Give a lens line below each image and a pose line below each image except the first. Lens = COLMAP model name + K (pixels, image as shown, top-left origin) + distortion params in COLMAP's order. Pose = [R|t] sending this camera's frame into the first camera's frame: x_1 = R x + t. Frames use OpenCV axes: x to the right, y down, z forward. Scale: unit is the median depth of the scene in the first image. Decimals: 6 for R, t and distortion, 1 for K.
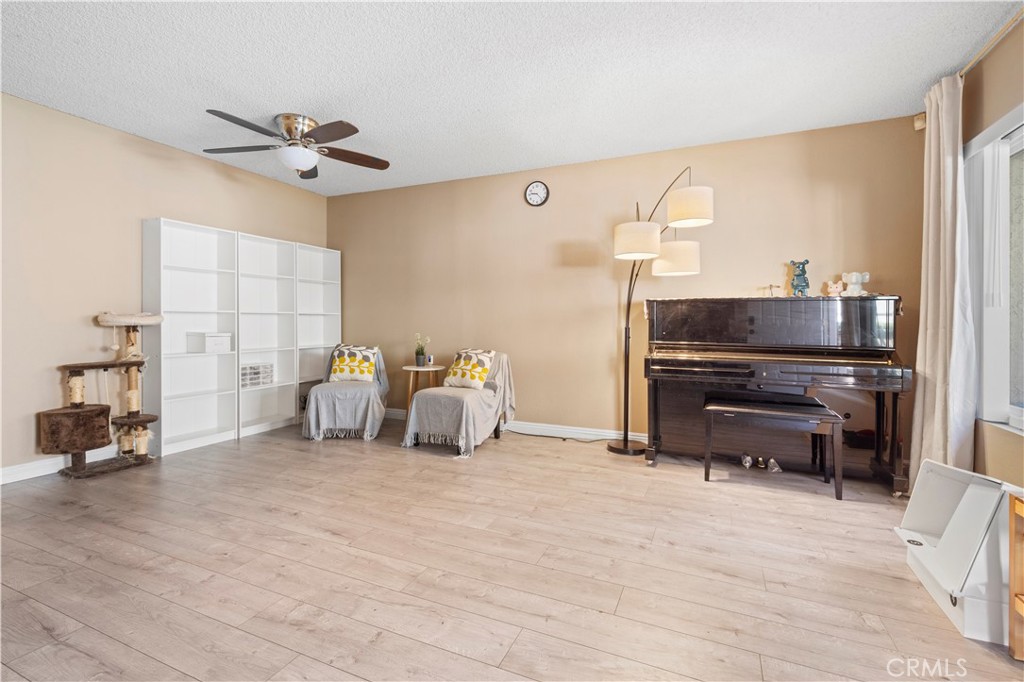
lens RADIAL K [[465.1, 0, 506.7], [0, 465.1, 325.5], [0, 0, 1]] dist [0.003999, -0.001318]
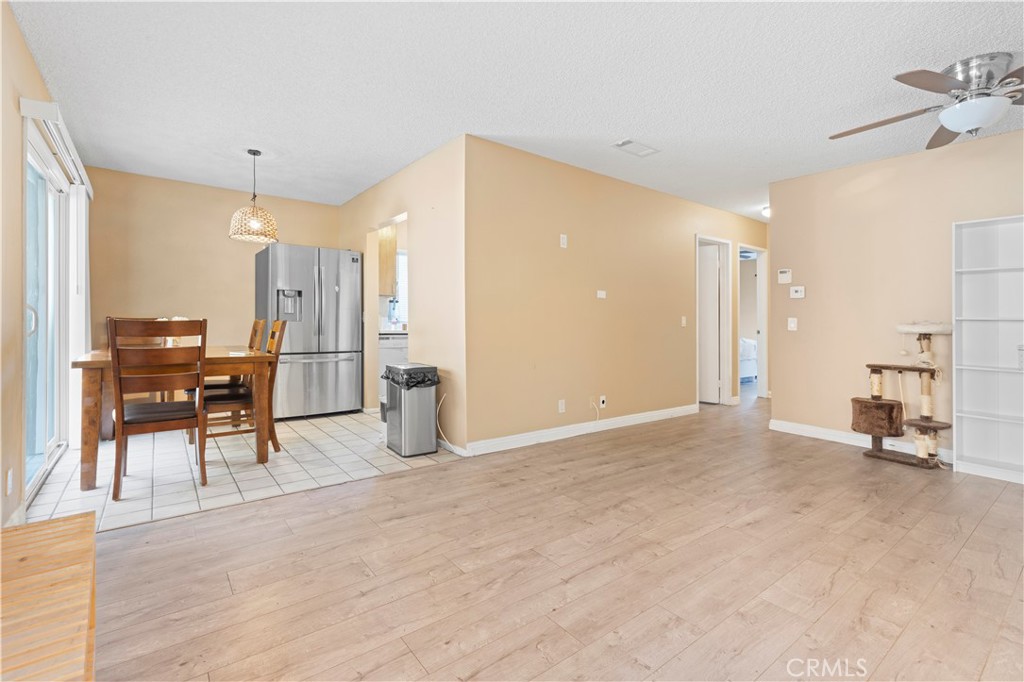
lens RADIAL K [[465.1, 0, 517.3], [0, 465.1, 324.4], [0, 0, 1]] dist [0.003999, -0.001318]
pose [[-0.466172, -0.007018, -0.884666, 0.560022], [-0.025879, 0.999649, 0.005707, -0.002431], [0.884316, 0.025554, -0.466190, 0.683149]]
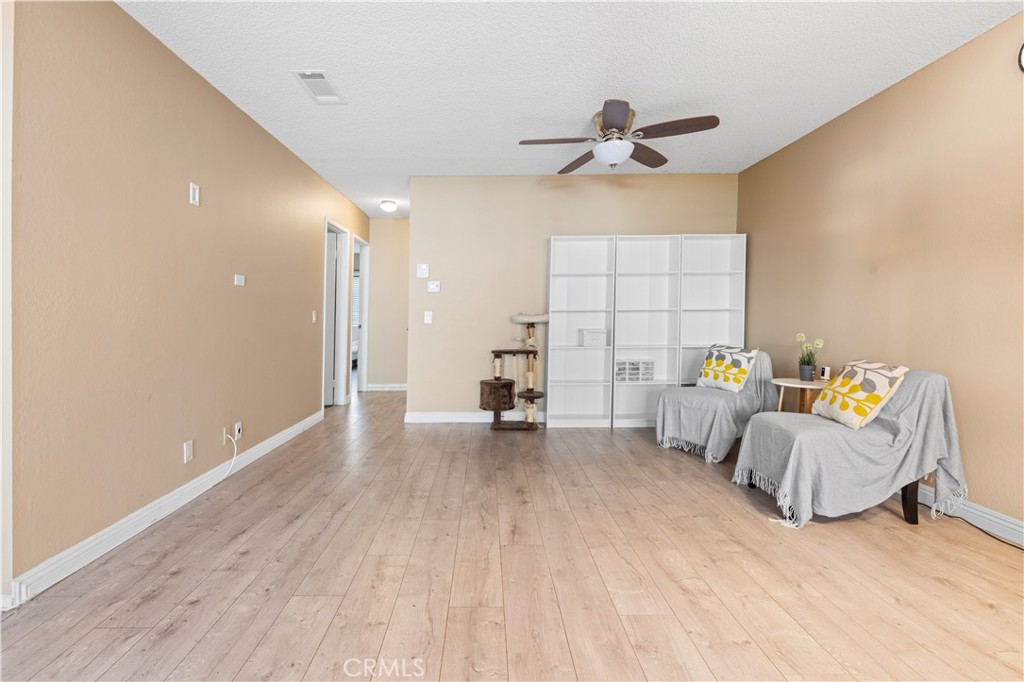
lens RADIAL K [[465.1, 0, 485.2], [0, 465.1, 320.2], [0, 0, 1]] dist [0.003999, -0.001318]
pose [[0.406272, -0.004010, -0.913743, 0.351042], [0.001568, 0.999992, -0.003691, -0.002656], [0.913751, 0.000067, 0.406275, 0.362616]]
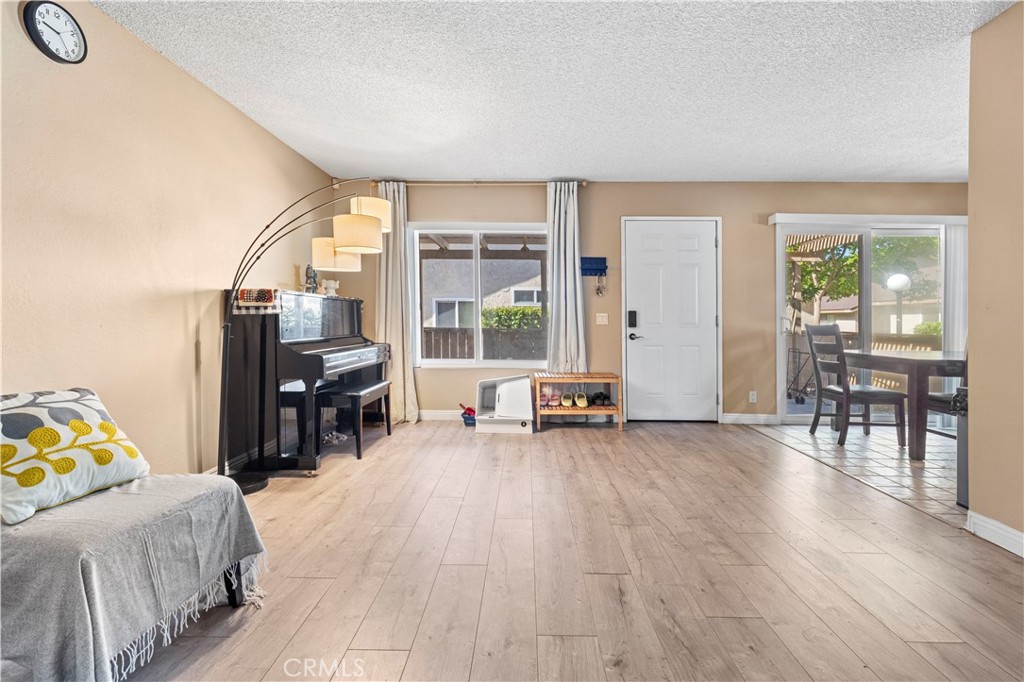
lens RADIAL K [[465.1, 0, 523.8], [0, 465.1, 320.3], [0, 0, 1]] dist [0.003999, -0.001318]
pose [[-0.405800, -0.011077, 0.913895, -0.681421], [-0.000966, 0.999931, 0.011691, -0.013588], [-0.913961, 0.003861, -0.405783, 0.986698]]
